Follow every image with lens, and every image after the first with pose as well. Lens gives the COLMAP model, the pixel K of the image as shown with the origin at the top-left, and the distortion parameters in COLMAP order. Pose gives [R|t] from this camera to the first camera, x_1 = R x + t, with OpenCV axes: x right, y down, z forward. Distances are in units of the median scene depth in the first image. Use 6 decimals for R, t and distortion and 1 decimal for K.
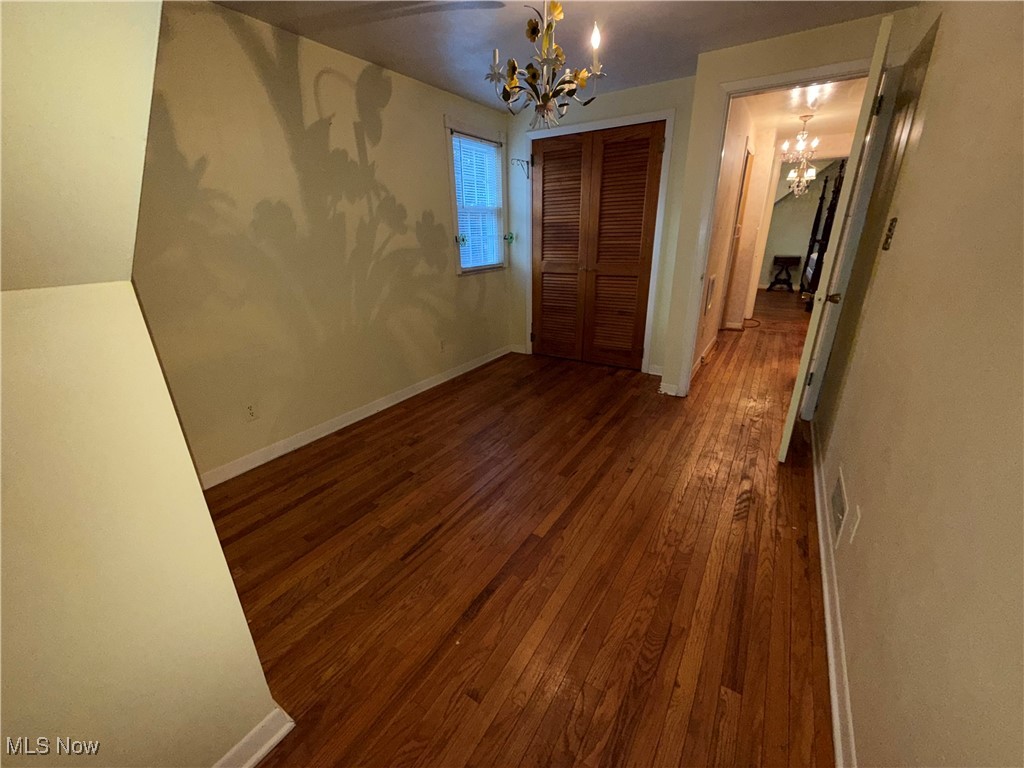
lens RADIAL K [[409.0, 0, 508.3], [0, 409.0, 382.6], [0, 0, 1]] dist [0.001031, 0.000257]
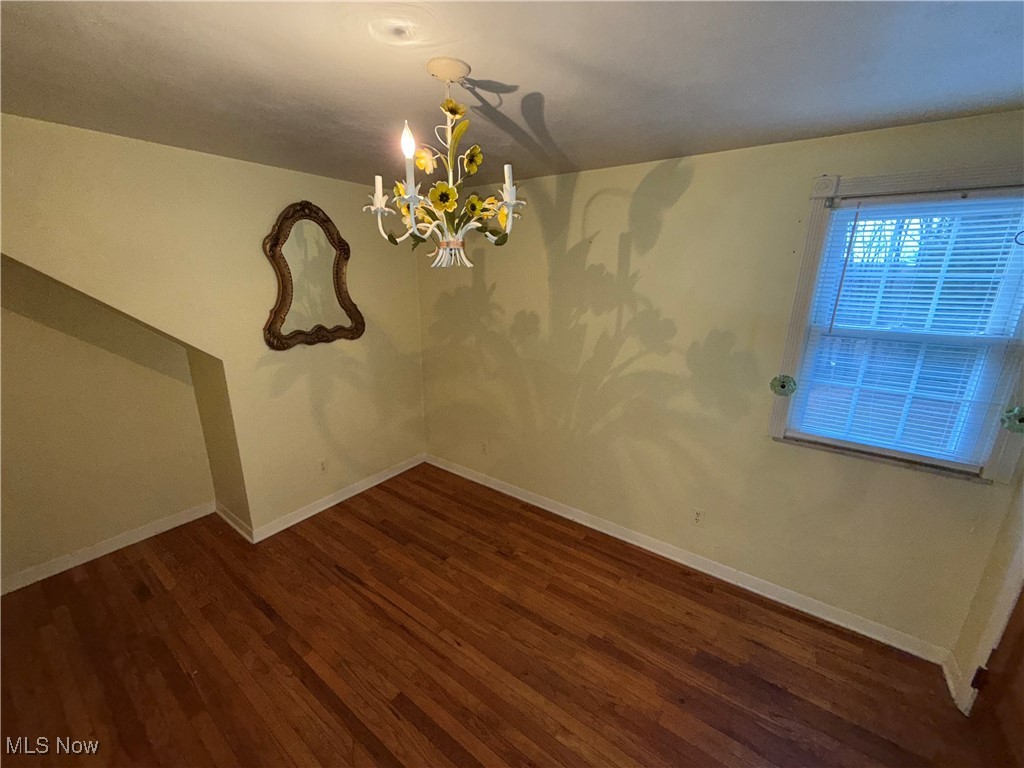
lens RADIAL K [[409.0, 0, 511.8], [0, 409.0, 383.3], [0, 0, 1]] dist [0.001031, 0.000257]
pose [[-0.050233, 0.284652, -0.957314, 0.598362], [-0.357776, 0.889782, 0.283345, -0.508645], [0.932455, 0.356737, 0.057145, 0.834824]]
